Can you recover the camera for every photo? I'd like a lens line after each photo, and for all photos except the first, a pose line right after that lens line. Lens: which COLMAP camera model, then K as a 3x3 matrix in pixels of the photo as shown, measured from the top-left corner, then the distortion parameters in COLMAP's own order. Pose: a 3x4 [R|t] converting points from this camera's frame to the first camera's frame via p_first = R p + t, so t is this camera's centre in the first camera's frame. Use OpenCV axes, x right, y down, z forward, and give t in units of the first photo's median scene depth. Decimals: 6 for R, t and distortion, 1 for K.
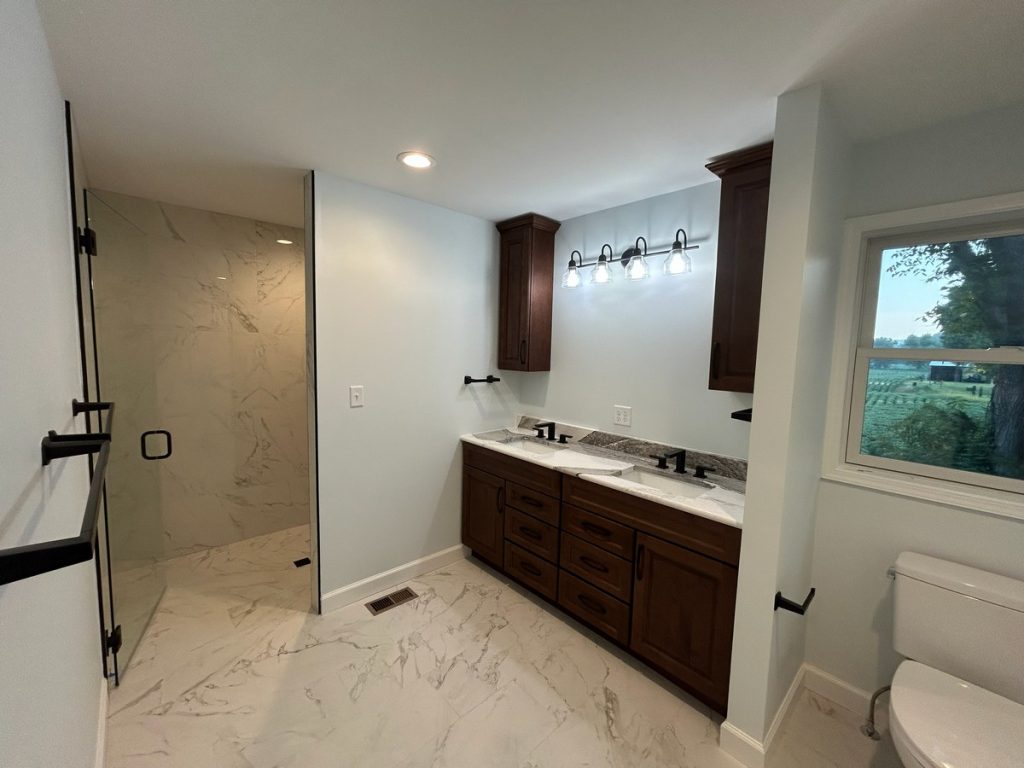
lens RADIAL K [[407.9, 0, 513.8], [0, 407.9, 382.2], [0, 0, 1]] dist [-0.001974, 0.000214]
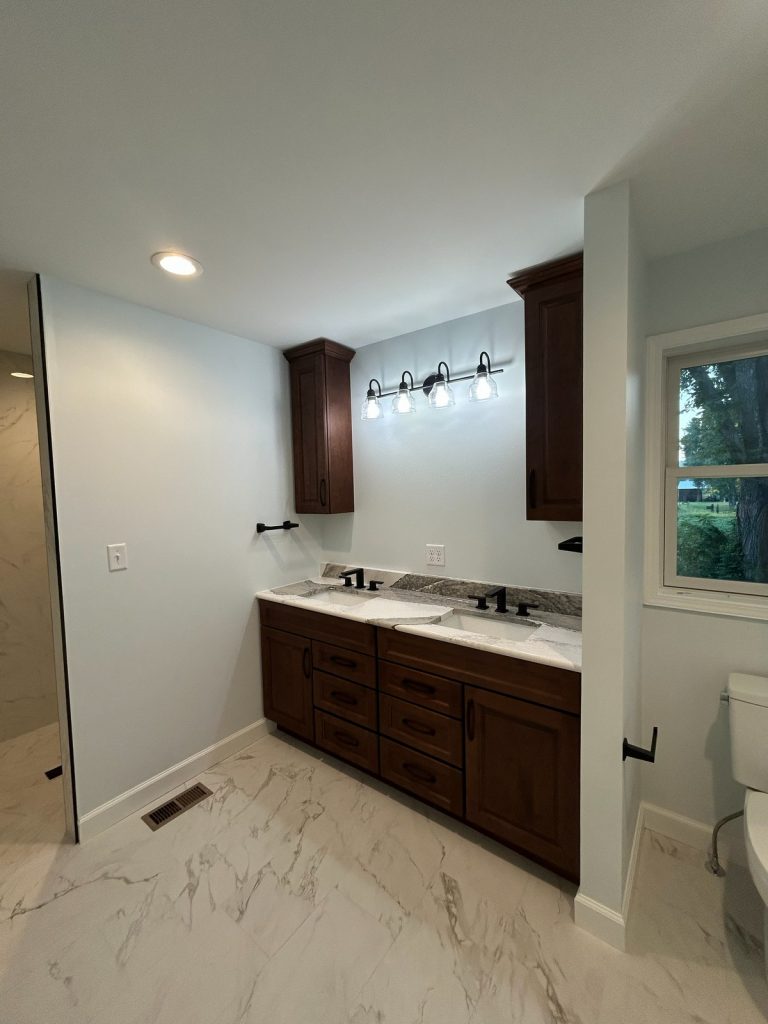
lens RADIAL K [[406.9, 0, 386.9], [0, 406.9, 512.8], [0, 0, 1]] dist [-0.001757, 0.000807]
pose [[0.983116, -0.060525, 0.172686, 0.005345], [0.065688, 0.997543, -0.024341, 0.002053], [-0.170788, 0.035274, 0.984676, 0.121883]]
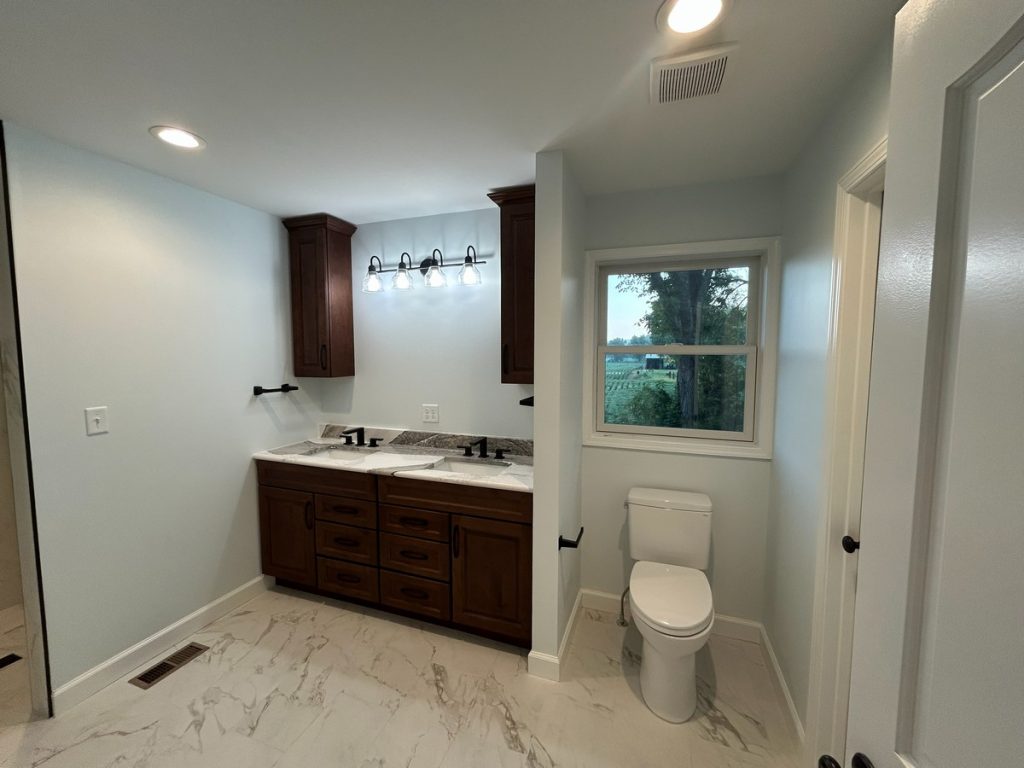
lens RADIAL K [[406.9, 0, 510.4], [0, 406.9, 382.4], [0, 0, 1]] dist [-0.001757, 0.000807]
pose [[0.888598, -0.060033, 0.454741, -0.032467], [0.063310, 0.997962, 0.008034, 0.006011], [-0.454297, 0.021650, 0.890587, -0.058291]]
